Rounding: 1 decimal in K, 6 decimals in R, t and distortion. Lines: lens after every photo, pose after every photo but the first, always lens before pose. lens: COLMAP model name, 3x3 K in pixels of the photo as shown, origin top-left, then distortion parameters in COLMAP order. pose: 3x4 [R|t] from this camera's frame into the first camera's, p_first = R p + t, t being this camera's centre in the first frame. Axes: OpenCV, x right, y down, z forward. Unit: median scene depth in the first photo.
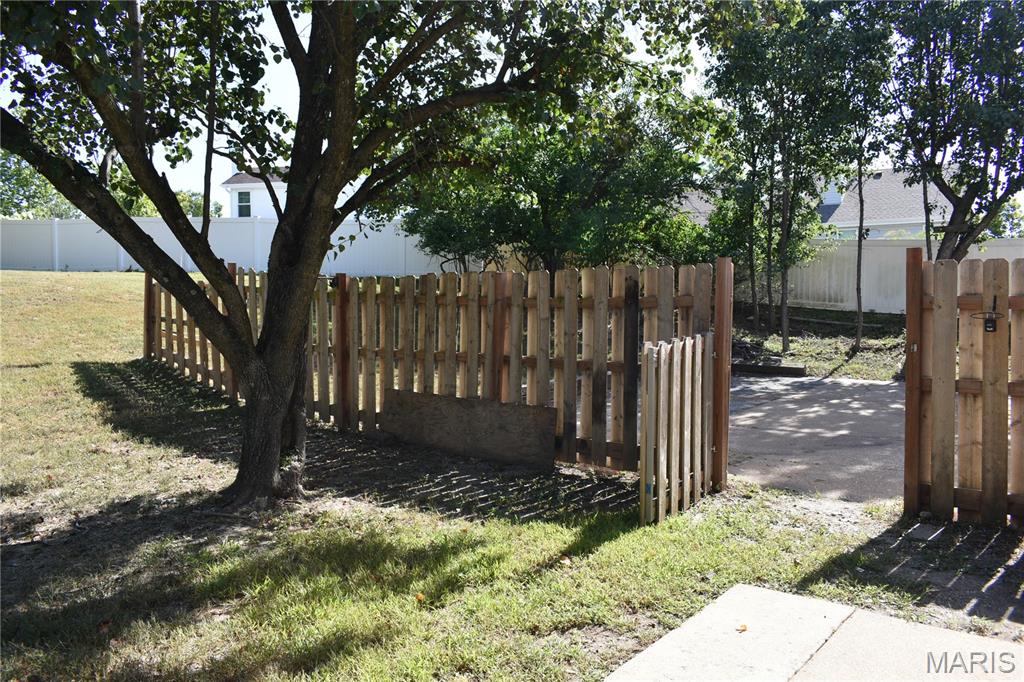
lens RADIAL K [[795.1, 0, 510.4], [0, 795.1, 340.8], [0, 0, 1]] dist [-0.010467, 0.009536]
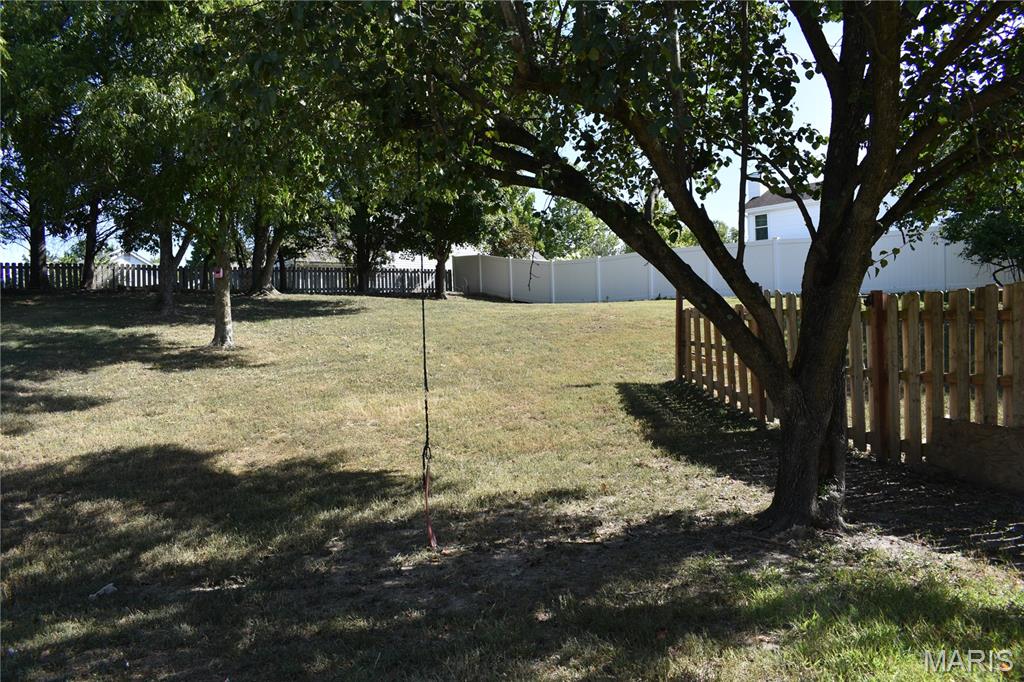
lens RADIAL K [[795.1, 0, 512.8], [0, 795.1, 341.5], [0, 0, 1]] dist [-0.010467, 0.009536]
pose [[0.812961, -0.018210, -0.582033, -0.027177], [0.002875, 0.999624, -0.027260, -0.001949], [0.582310, 0.020488, 0.812708, 0.003617]]
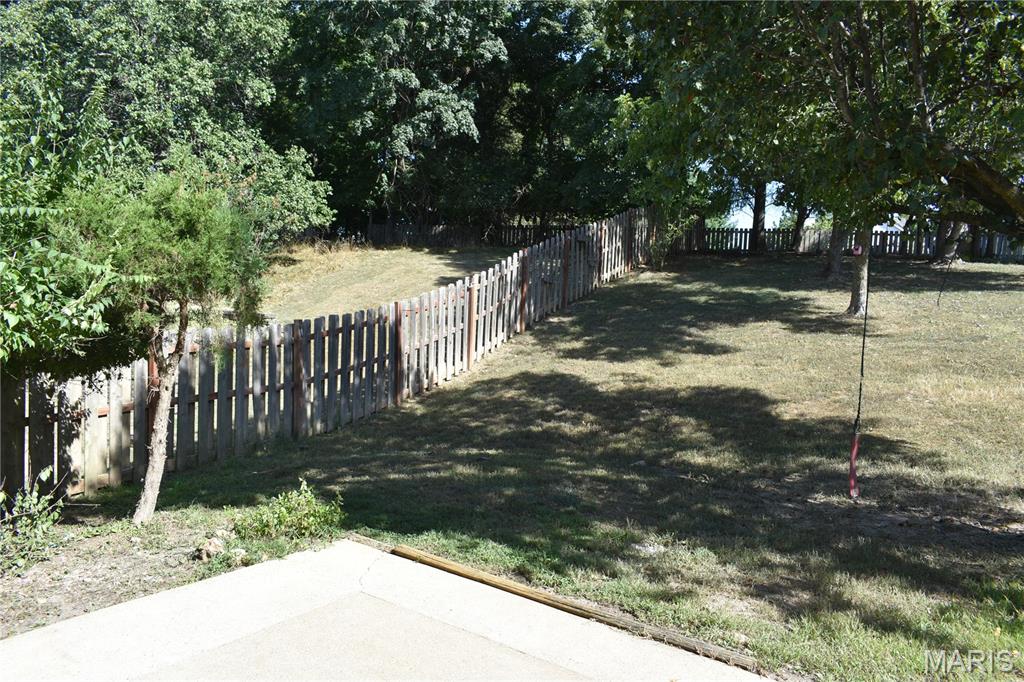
lens RADIAL K [[795.1, 0, 511.8], [0, 795.1, 340.9], [0, 0, 1]] dist [-0.010467, 0.009536]
pose [[0.056573, 0.080473, -0.995150, 0.627653], [-0.086461, 0.993397, 0.075416, -0.083189], [0.994648, 0.081775, 0.063157, 0.125058]]
